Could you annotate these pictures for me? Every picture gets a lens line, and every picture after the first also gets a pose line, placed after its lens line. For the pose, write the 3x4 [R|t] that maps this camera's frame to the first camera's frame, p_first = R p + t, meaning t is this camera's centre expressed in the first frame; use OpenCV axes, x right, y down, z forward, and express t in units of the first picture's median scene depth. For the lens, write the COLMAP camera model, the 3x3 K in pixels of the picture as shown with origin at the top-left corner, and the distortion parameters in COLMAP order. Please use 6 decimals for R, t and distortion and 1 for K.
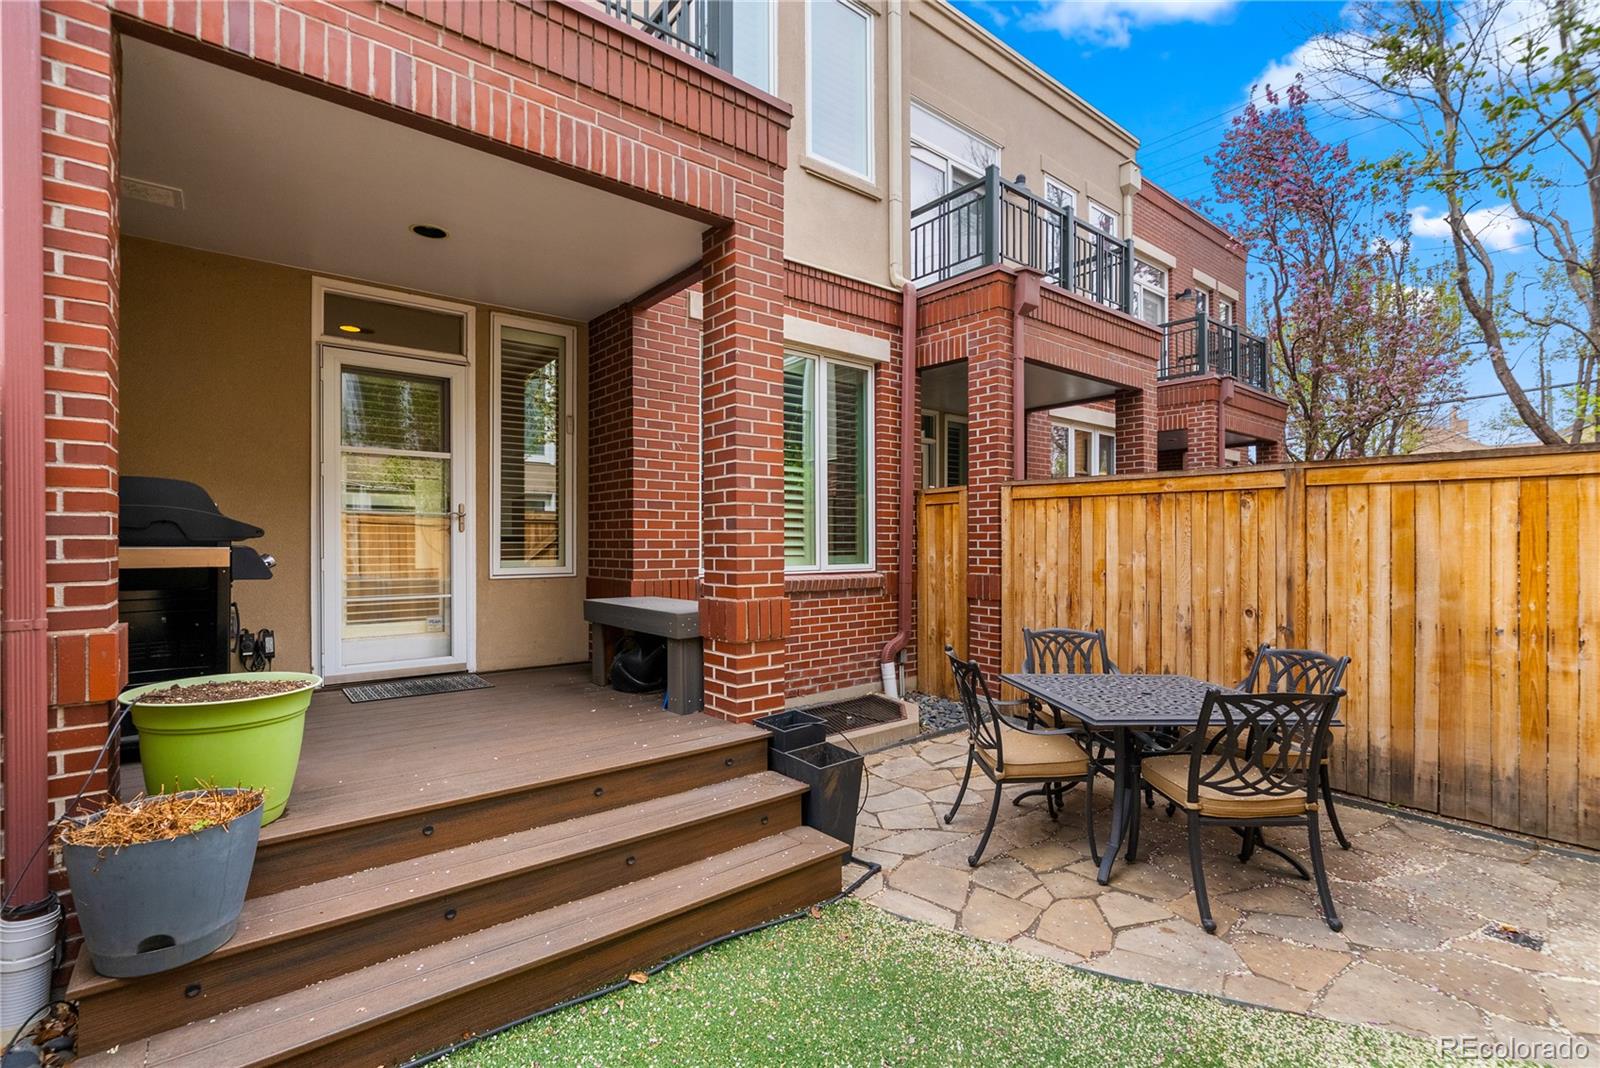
lens RADIAL K [[700.9, 0, 793.9], [0, 700.9, 546.5], [0, 0, 1]] dist [0.000667, 0.000115]
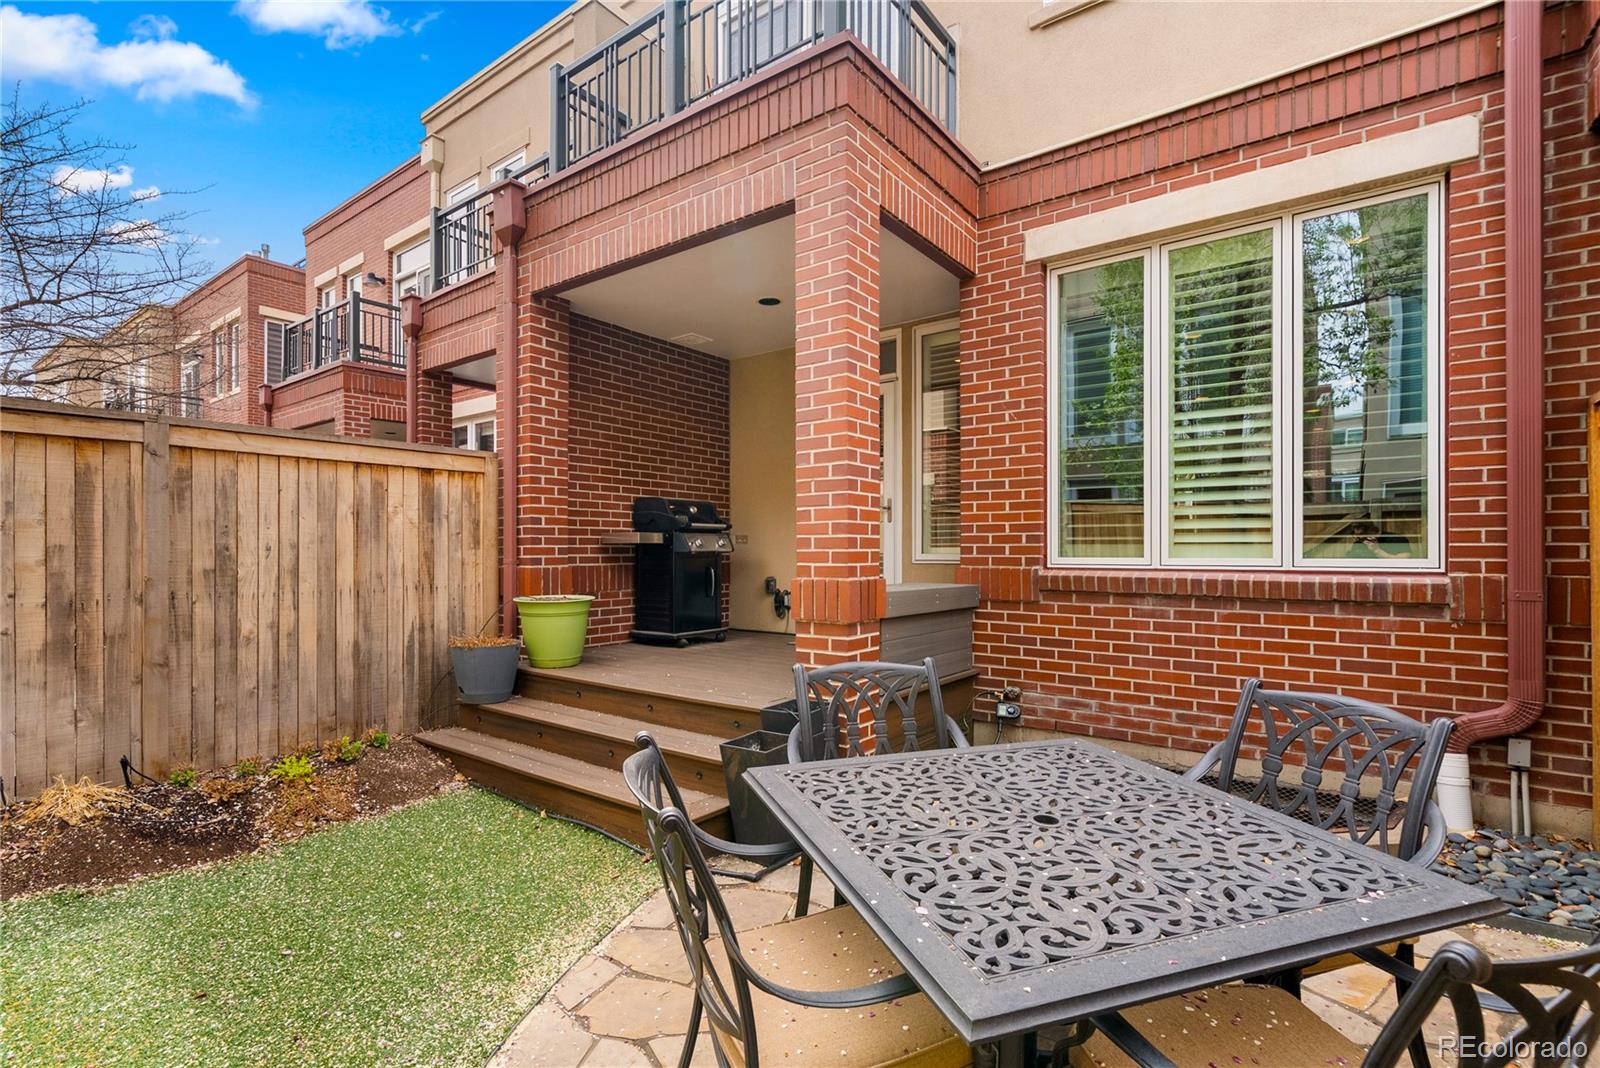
lens RADIAL K [[749.4, 0, 790.1], [0, 749.4, 551.9], [0, 0, 1]] dist [-0.003464, -0.000023]
pose [[0.266033, 0.002238, -0.963961, 0.547923], [-0.003523, 0.999993, 0.001349, 0.021925], [0.963957, 0.003037, 0.266039, 0.407059]]
